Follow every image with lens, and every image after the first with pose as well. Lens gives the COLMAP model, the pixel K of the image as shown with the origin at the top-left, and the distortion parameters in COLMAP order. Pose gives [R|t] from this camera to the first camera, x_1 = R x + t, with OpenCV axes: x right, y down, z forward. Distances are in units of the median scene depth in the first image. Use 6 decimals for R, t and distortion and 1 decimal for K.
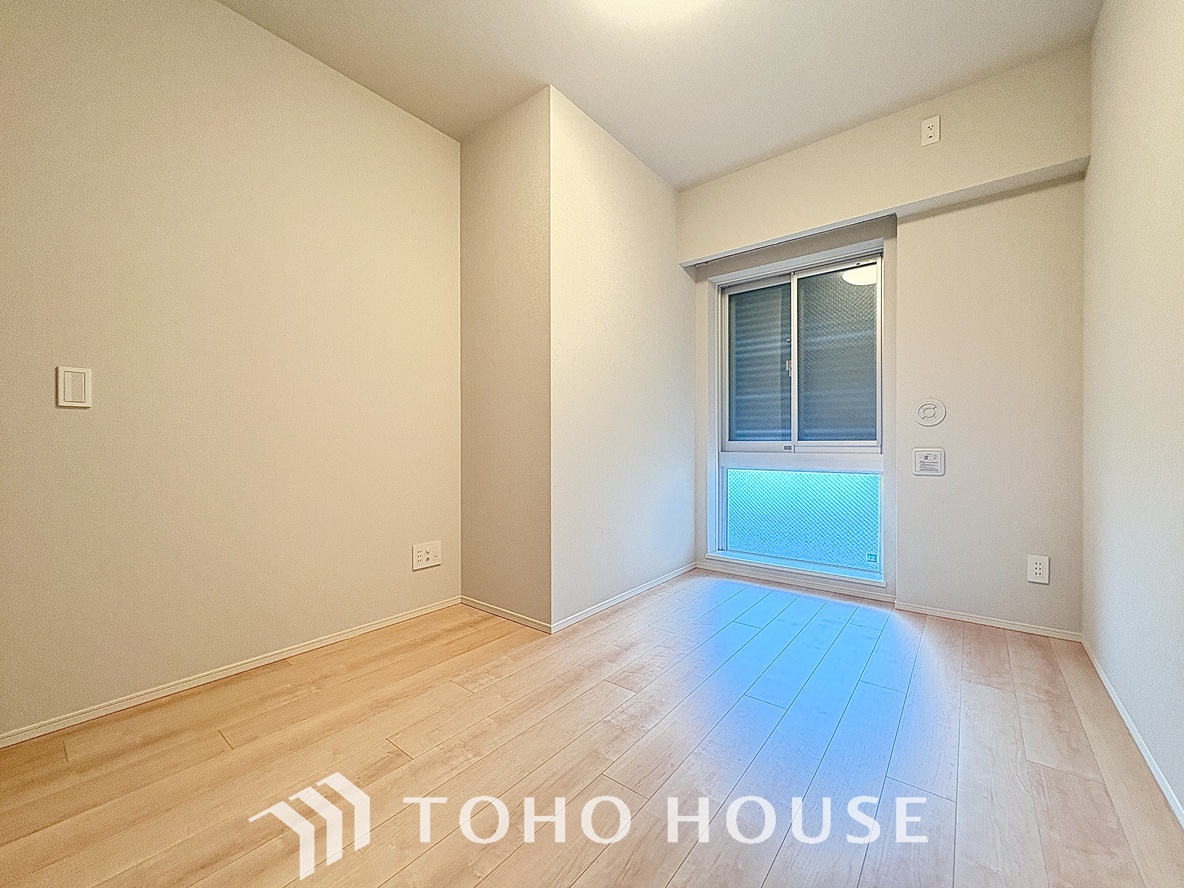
lens RADIAL K [[472.0, 0, 593.4], [0, 472.0, 441.0], [0, 0, 1]] dist [0.002613, 0.000093]
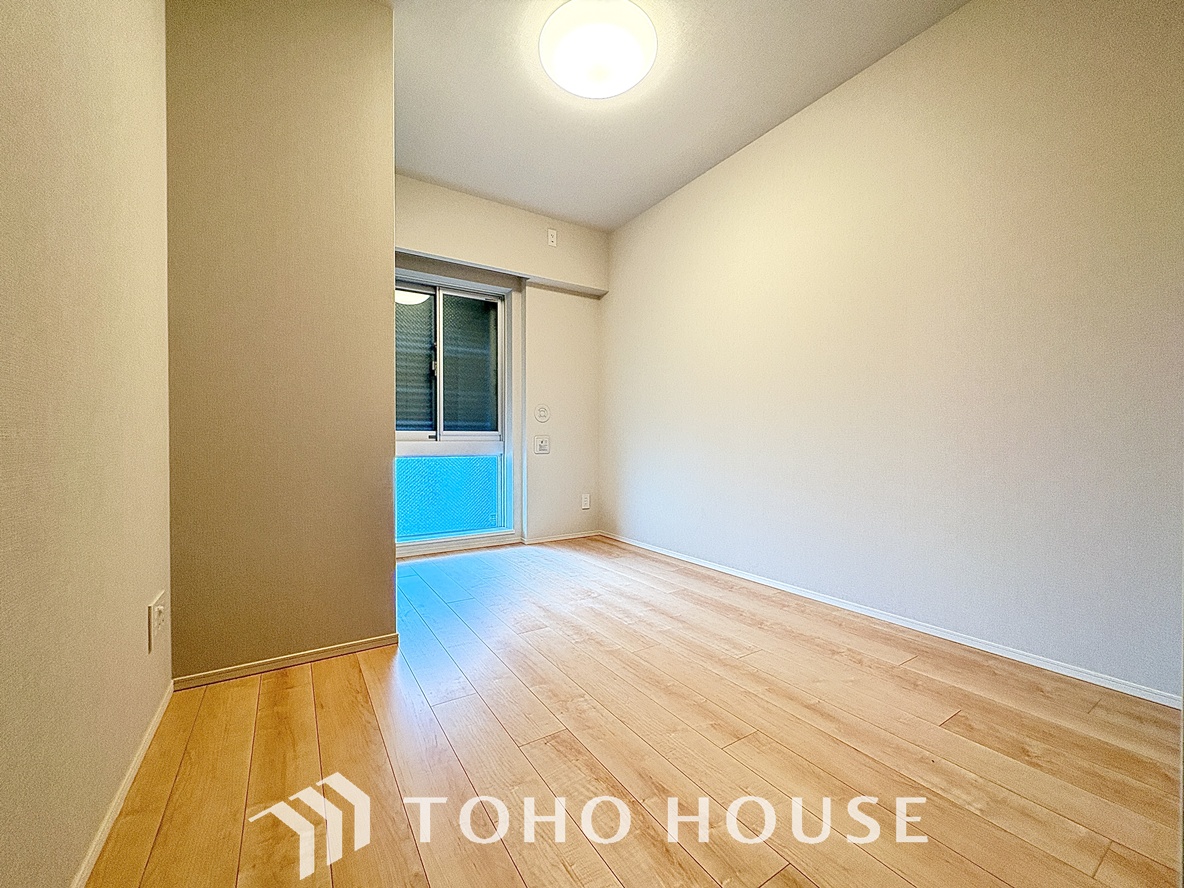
lens RADIAL K [[472.0, 0, 594.2], [0, 472.0, 446.6], [0, 0, 1]] dist [0.002613, 0.000093]
pose [[0.314852, -0.008102, 0.949106, -0.683310], [-0.006846, 0.999918, 0.010807, 0.028555], [-0.949116, -0.009900, 0.314771, 0.325692]]
